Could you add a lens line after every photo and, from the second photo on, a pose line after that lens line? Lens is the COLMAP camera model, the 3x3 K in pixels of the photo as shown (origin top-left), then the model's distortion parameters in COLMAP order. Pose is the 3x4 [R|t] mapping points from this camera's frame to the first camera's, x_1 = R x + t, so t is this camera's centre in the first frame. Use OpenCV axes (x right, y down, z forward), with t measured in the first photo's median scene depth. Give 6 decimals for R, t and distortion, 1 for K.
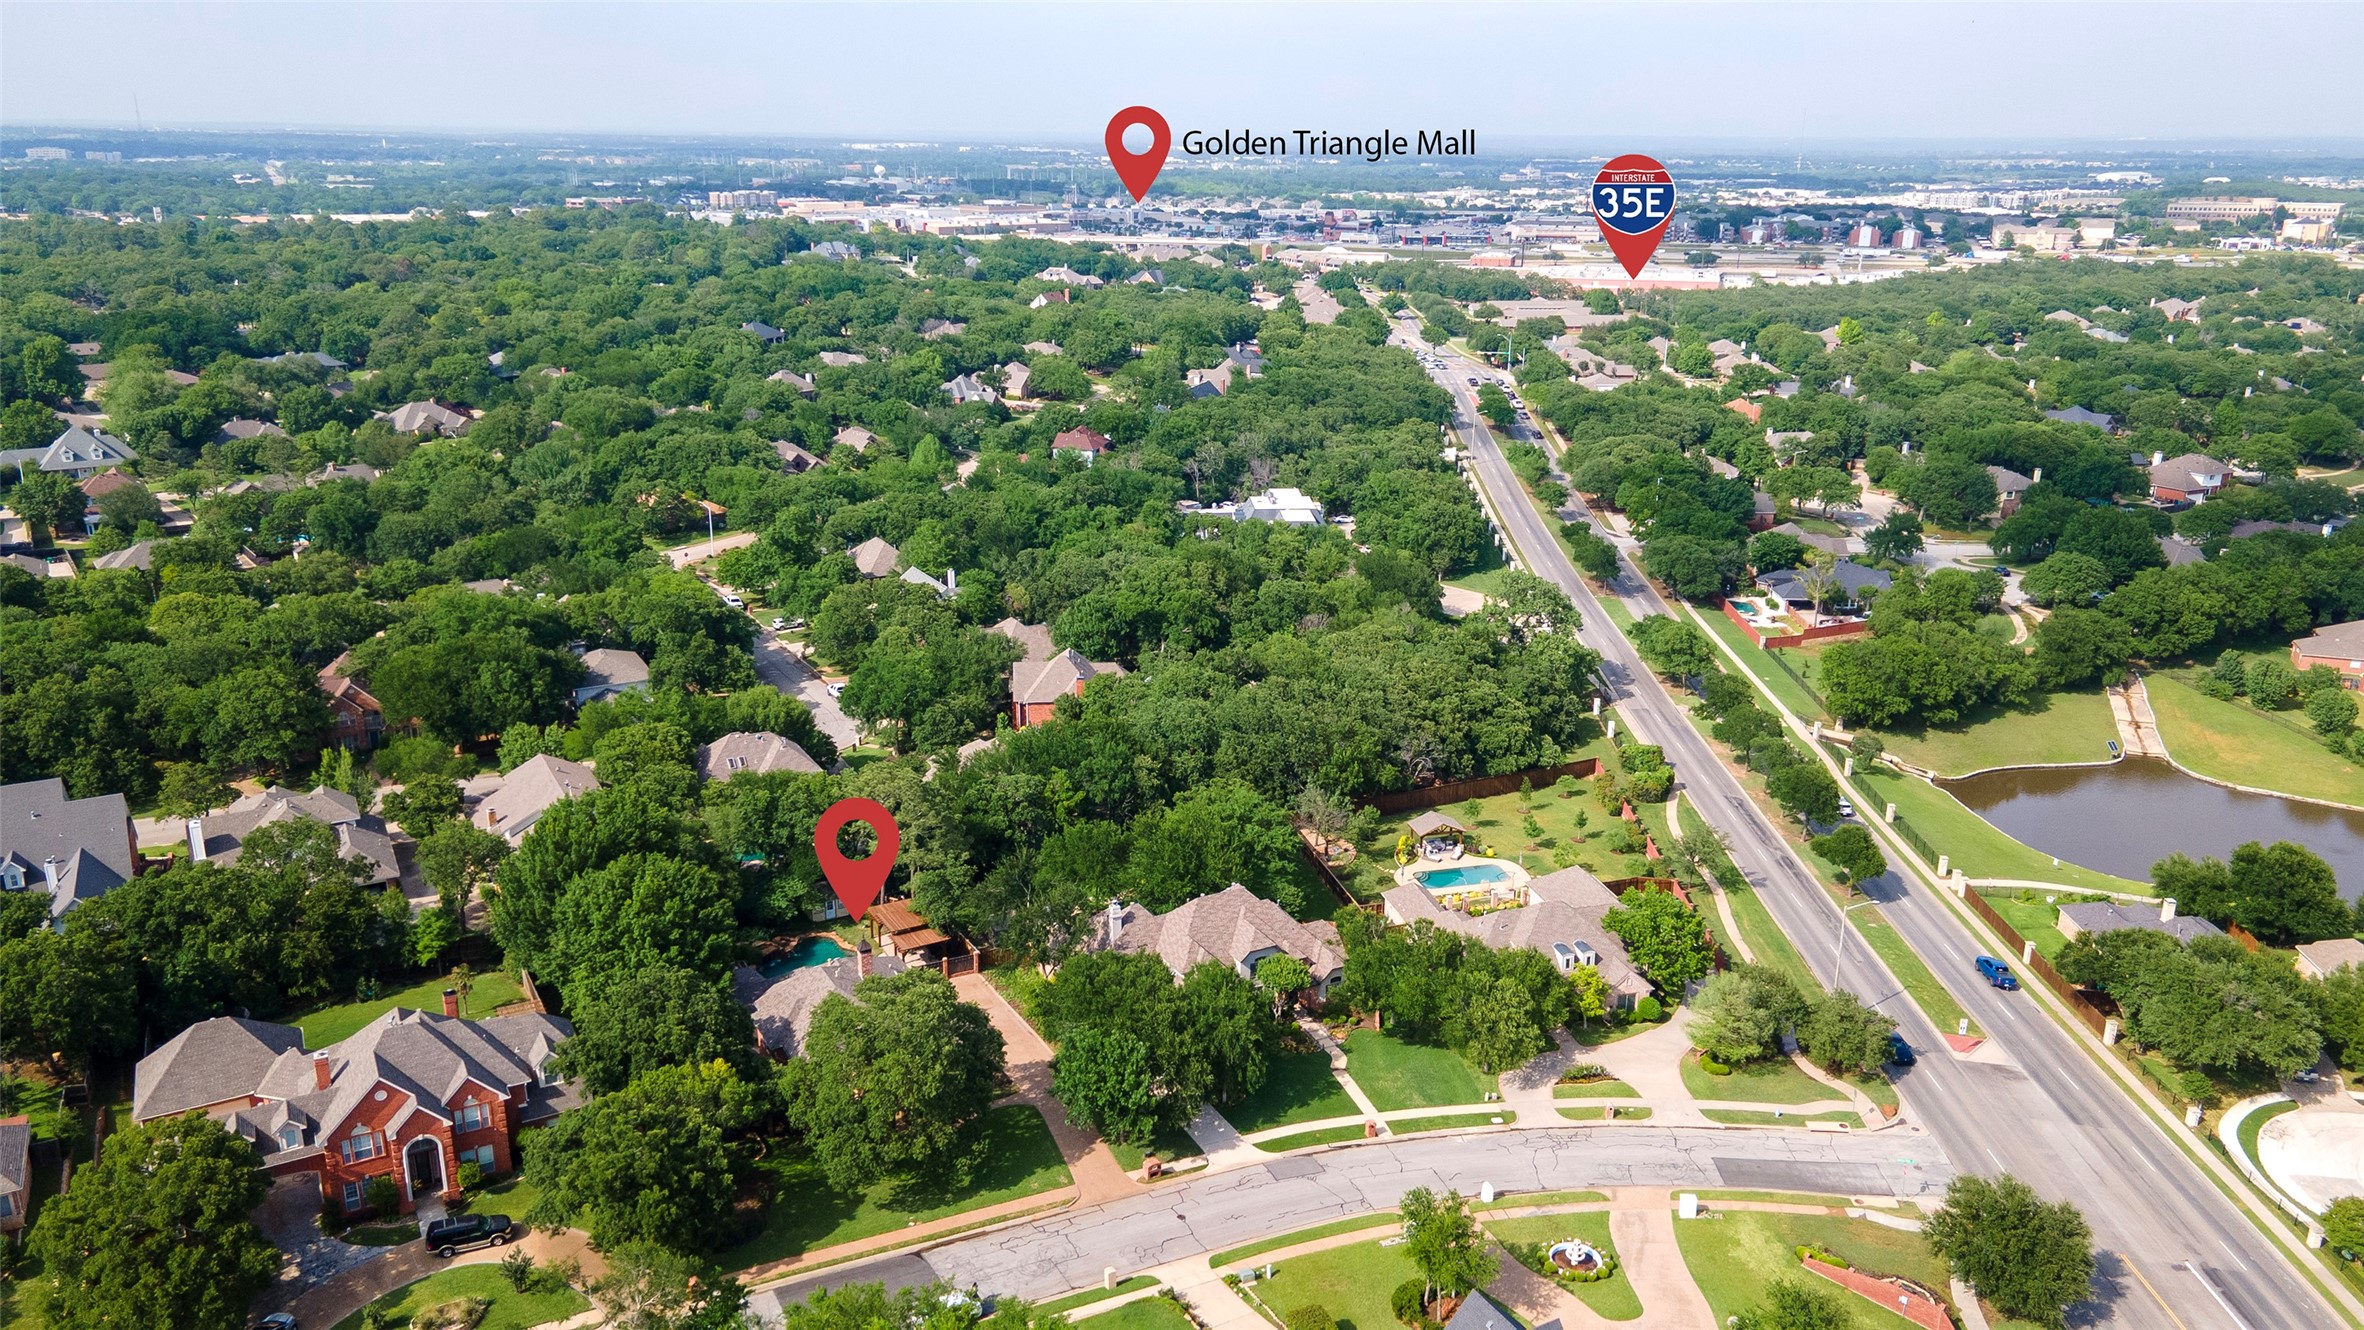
lens RADIAL K [[1760.3, 0, 1199.9], [0, 1760.3, 665.7], [0, 0, 1]] dist [0.078633, 0.000088]
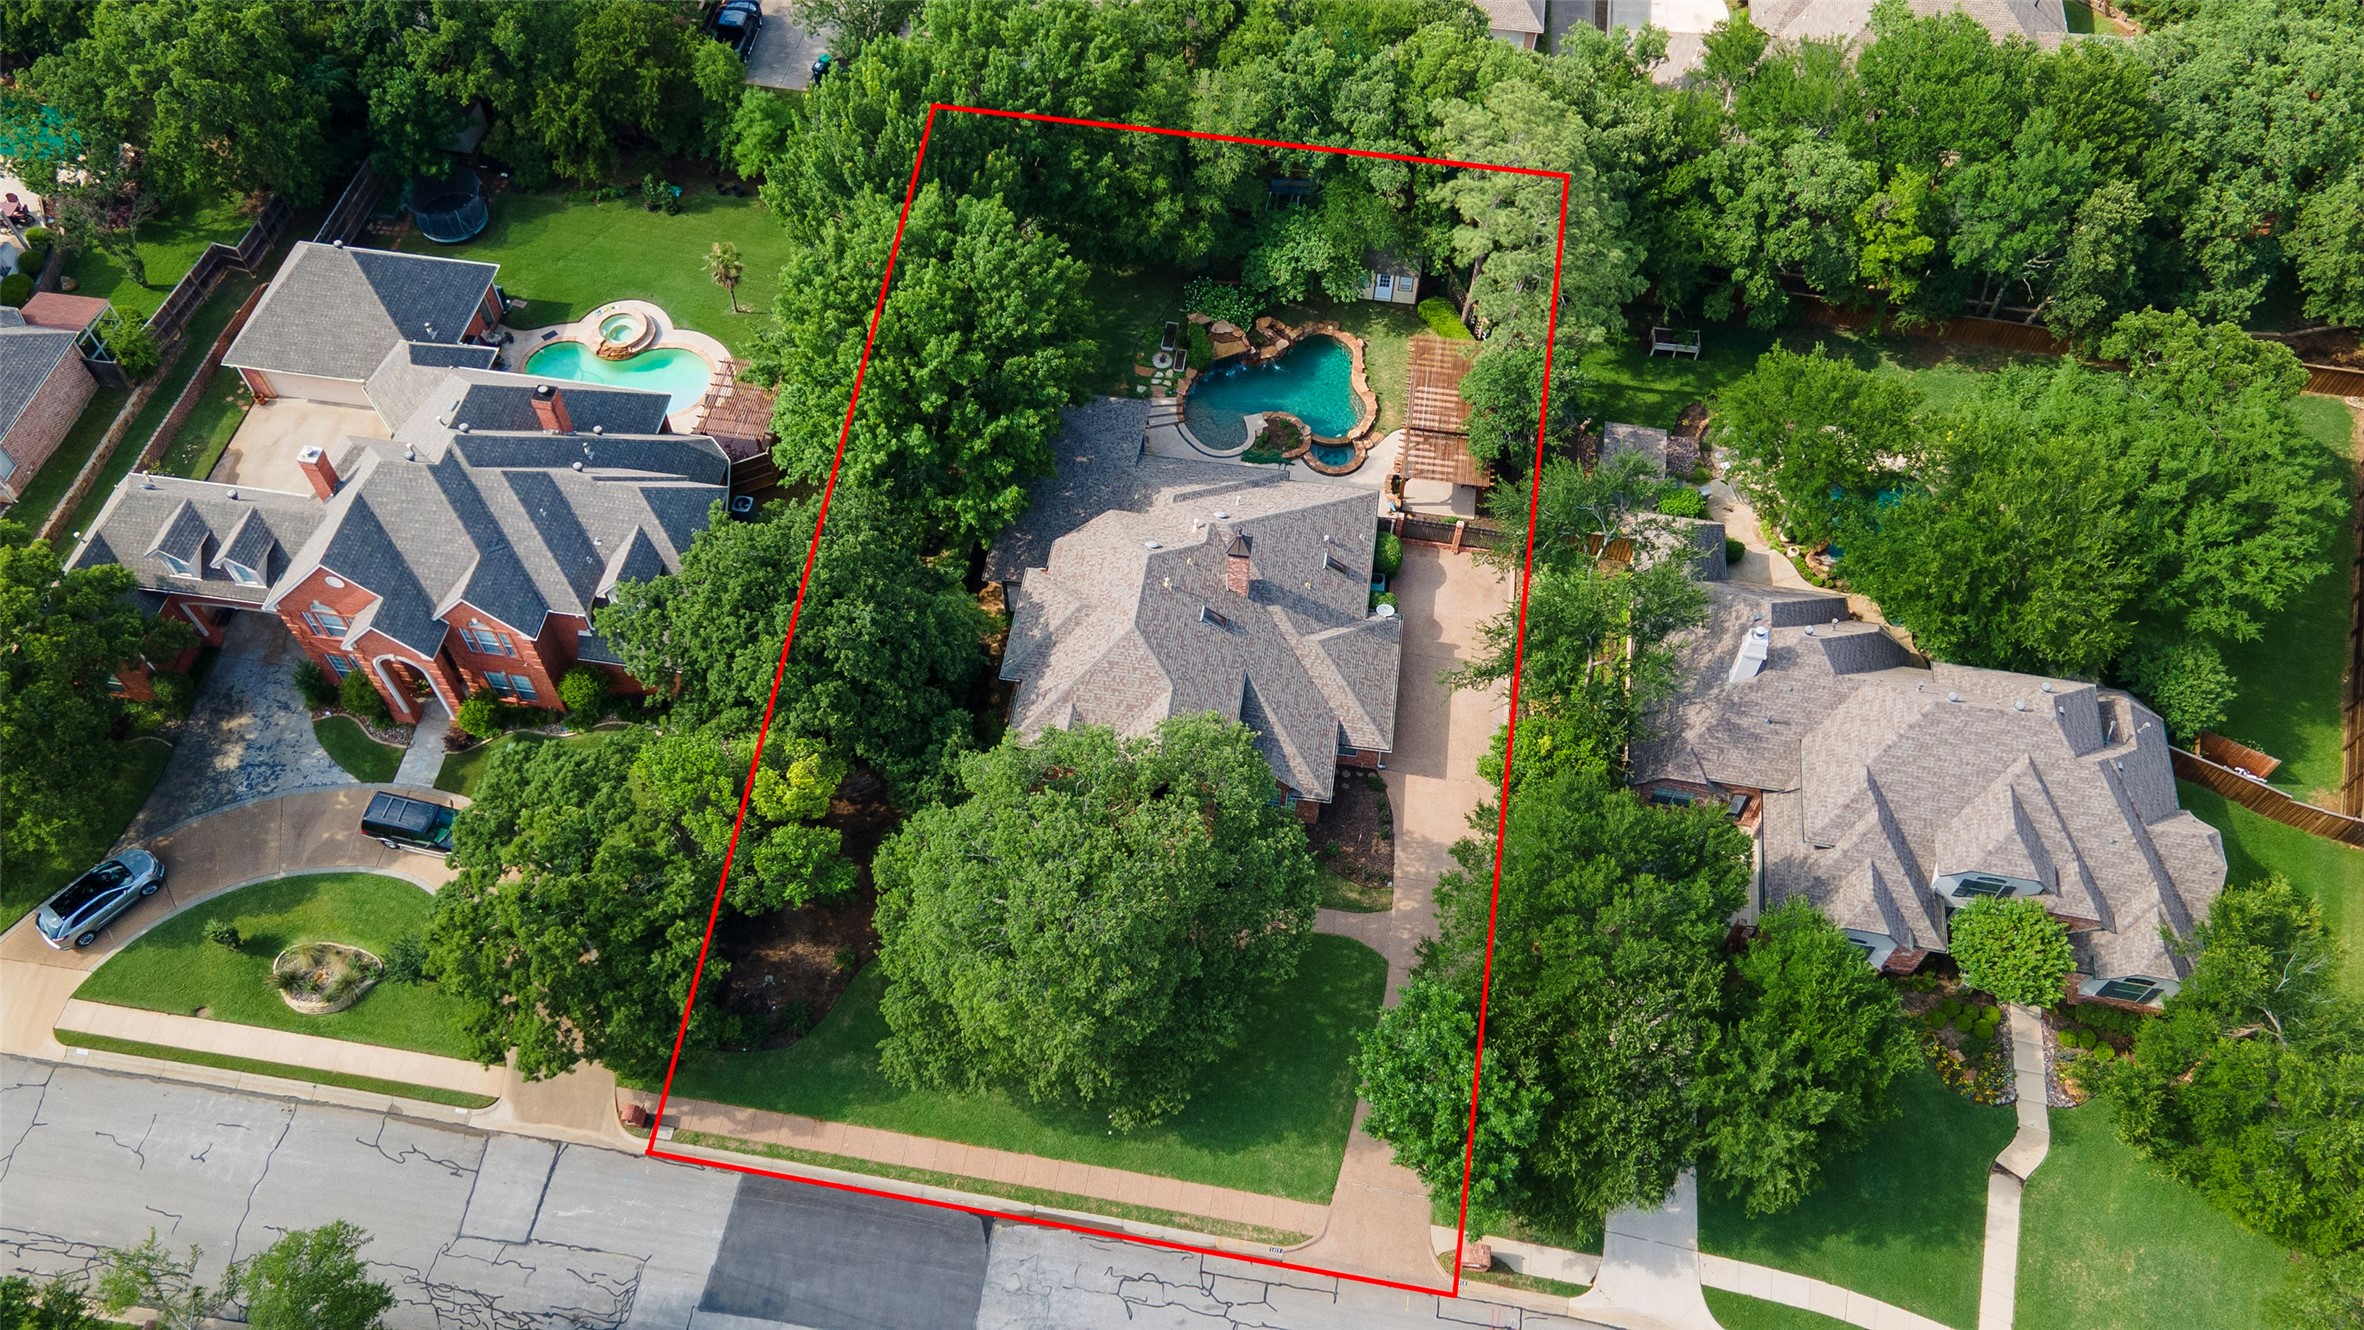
lens RADIAL K [[1760.3, 0, 1199.9], [0, 1760.3, 665.7], [0, 0, 1]] dist [0.078633, 0.000088]
pose [[0.796966, 0.492435, -0.349790, 0.005955], [-0.183952, 0.749464, 0.635976, -0.148228], [0.575332, -0.442507, 0.687882, 0.599428]]
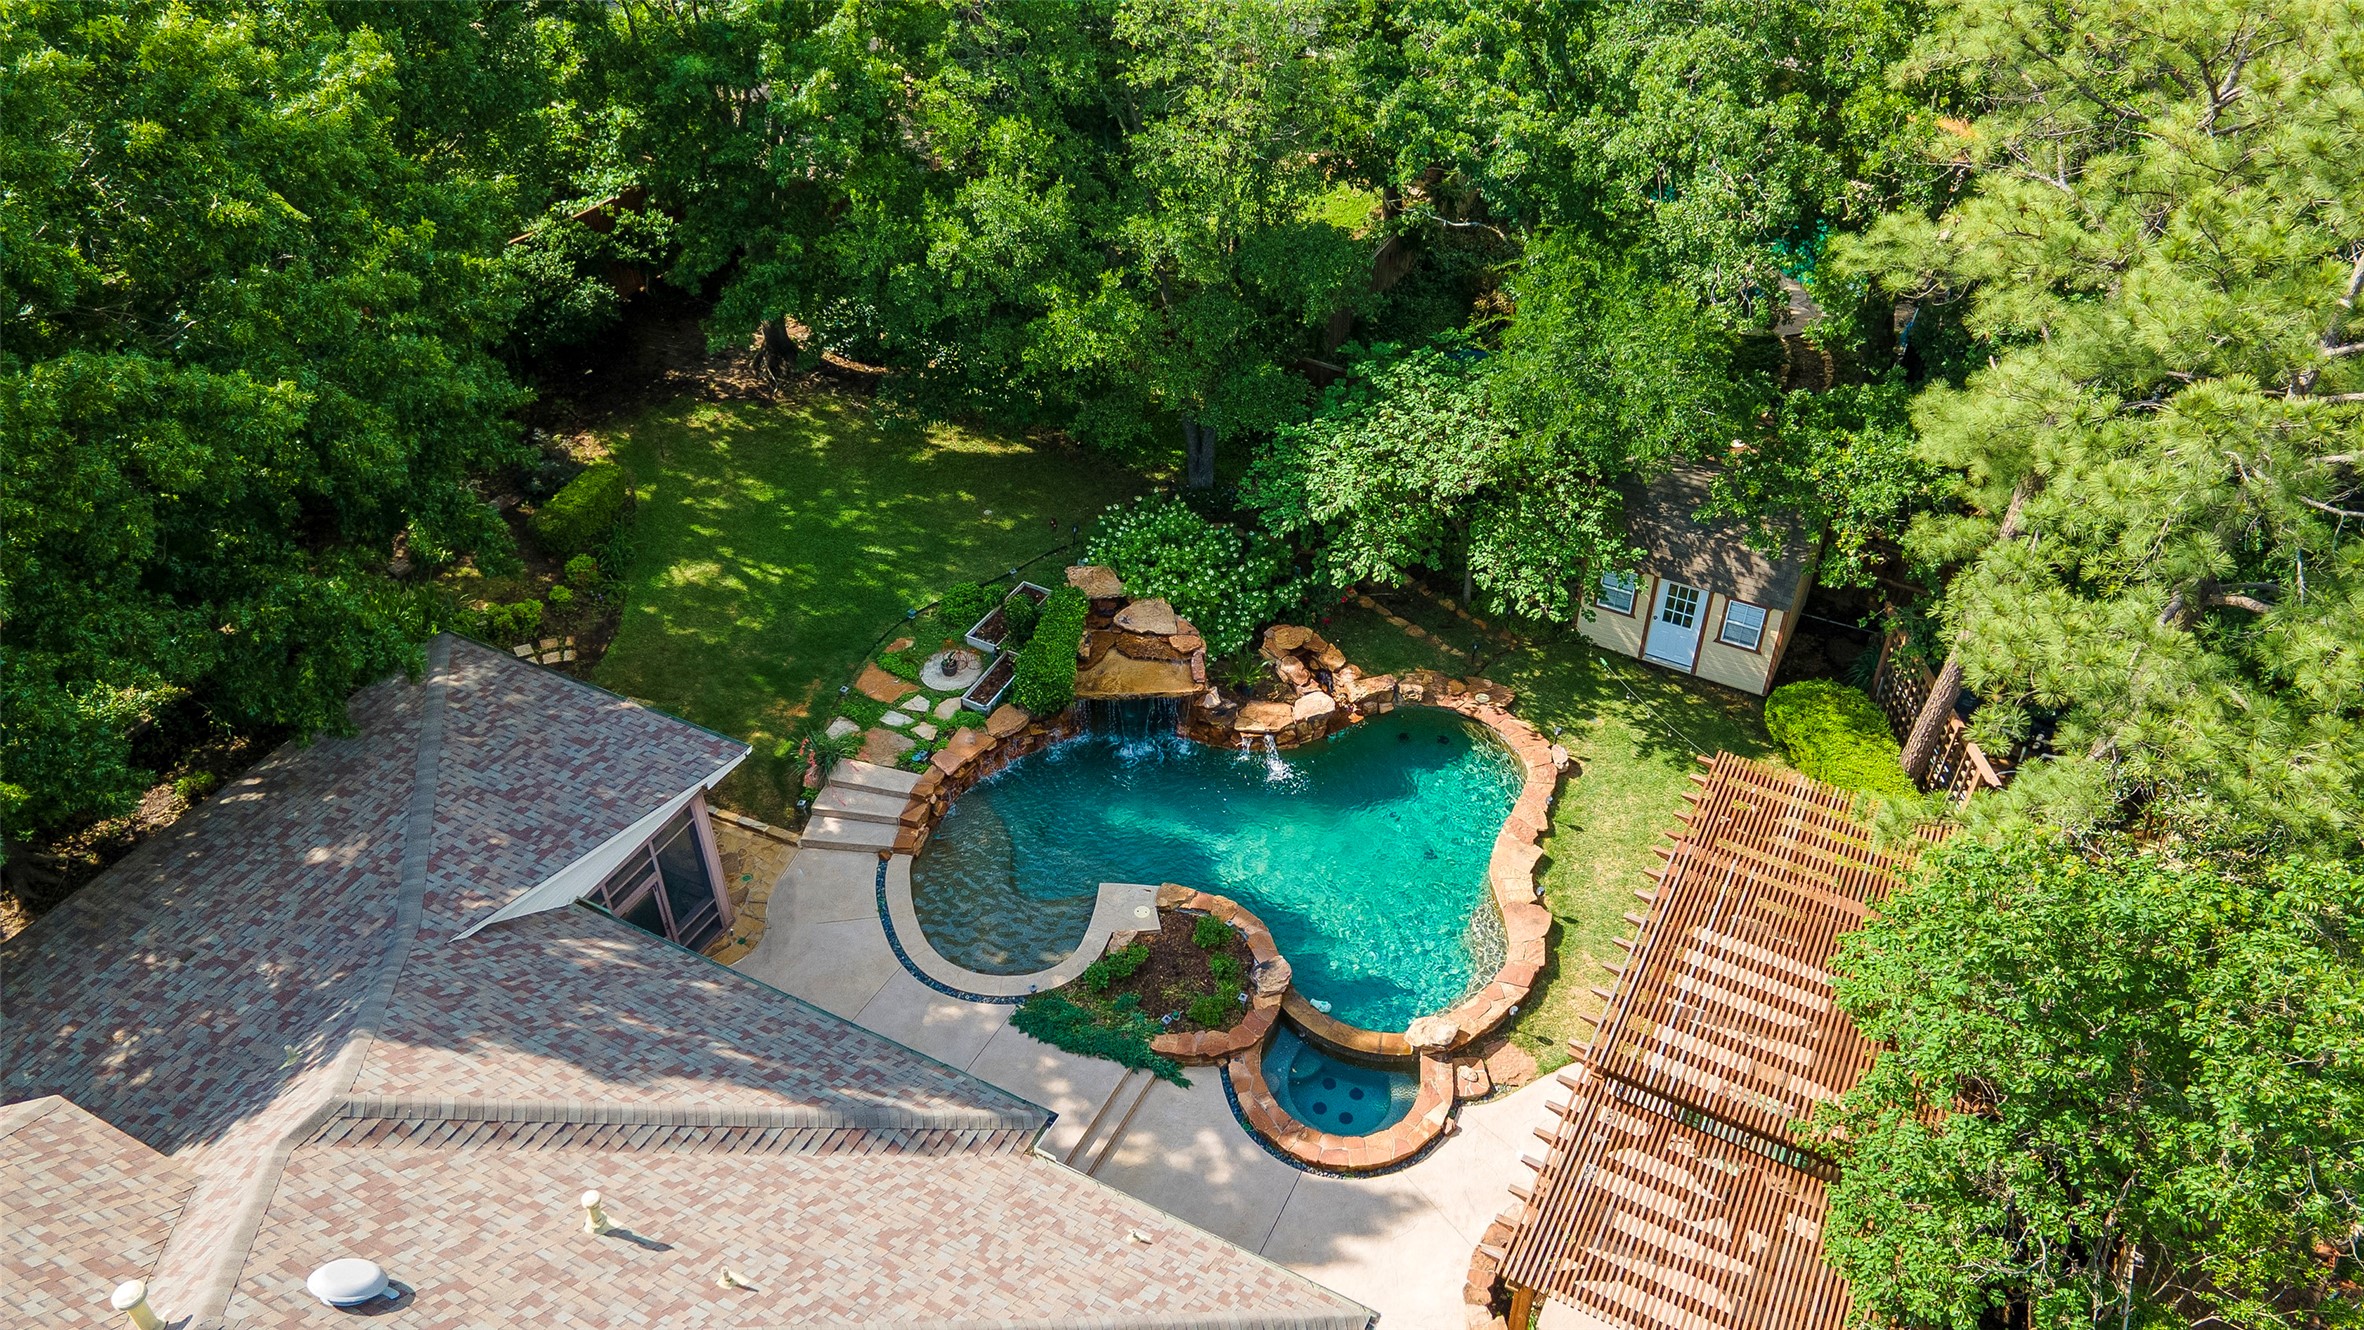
lens RADIAL K [[1760.3, 0, 1199.9], [0, 1760.3, 665.7], [0, 0, 1]] dist [0.078633, 0.000088]
pose [[0.549632, 0.517921, -0.655487, -0.123554], [-0.248439, 0.850467, 0.463663, 0.067420], [0.797611, -0.091995, 0.596116, 0.971995]]
